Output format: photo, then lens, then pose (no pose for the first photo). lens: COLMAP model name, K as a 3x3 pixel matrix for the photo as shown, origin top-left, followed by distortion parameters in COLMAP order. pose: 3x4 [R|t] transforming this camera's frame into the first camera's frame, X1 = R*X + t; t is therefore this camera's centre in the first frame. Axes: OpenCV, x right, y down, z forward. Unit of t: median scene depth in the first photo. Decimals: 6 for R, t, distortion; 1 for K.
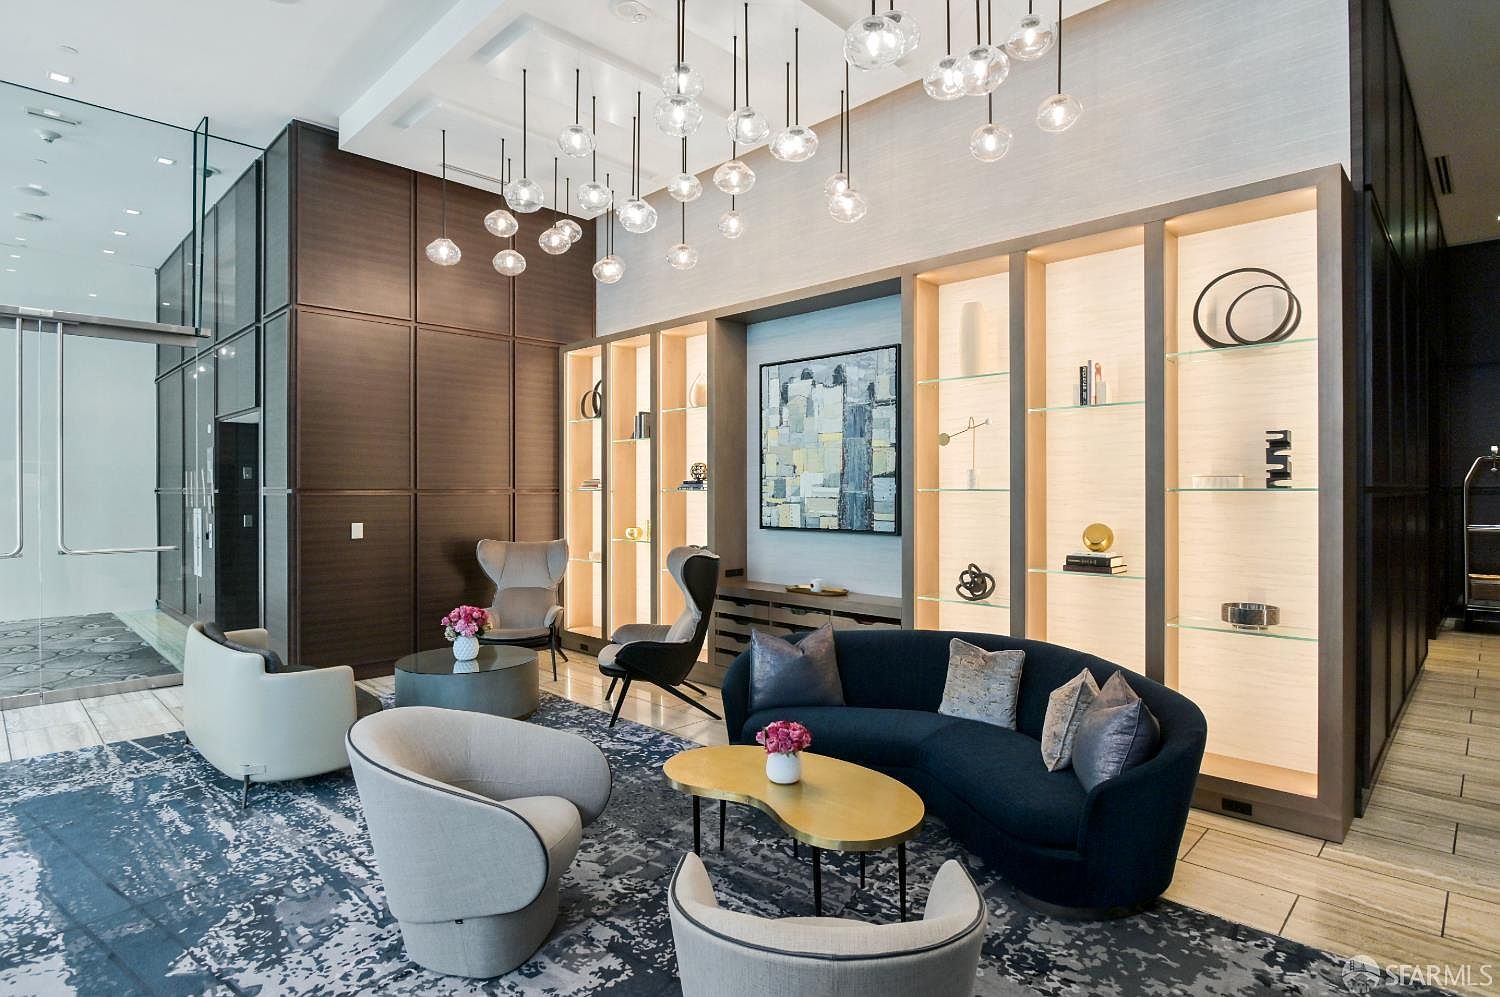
lens RADIAL K [[774.6, 0, 750.1], [0, 774.6, 493.4], [0, 0, 1]] dist [-0.001365, -0.000407]
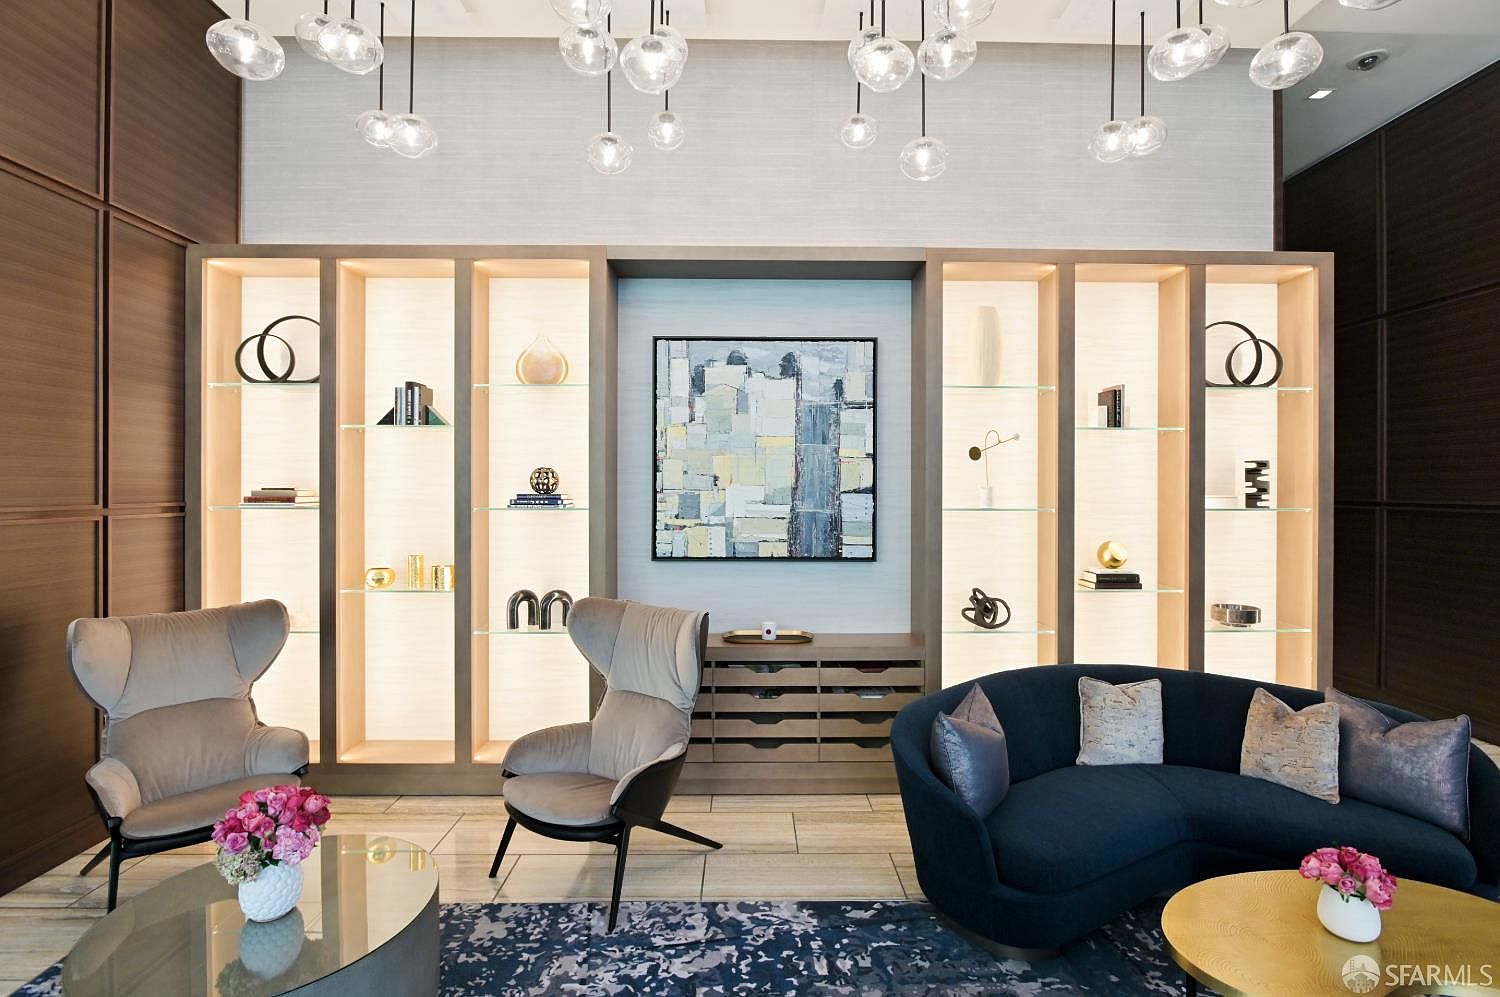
lens RADIAL K [[720.7, 0, 750.8], [0, 720.7, 492.0], [0, 0, 1]] dist [0.001683, 0.000653]
pose [[0.710254, 0.000811, 0.703945, -0.450933], [0.001834, 0.999994, -0.003003, -0.019451], [-0.703943, 0.003423, 0.710248, 0.509201]]
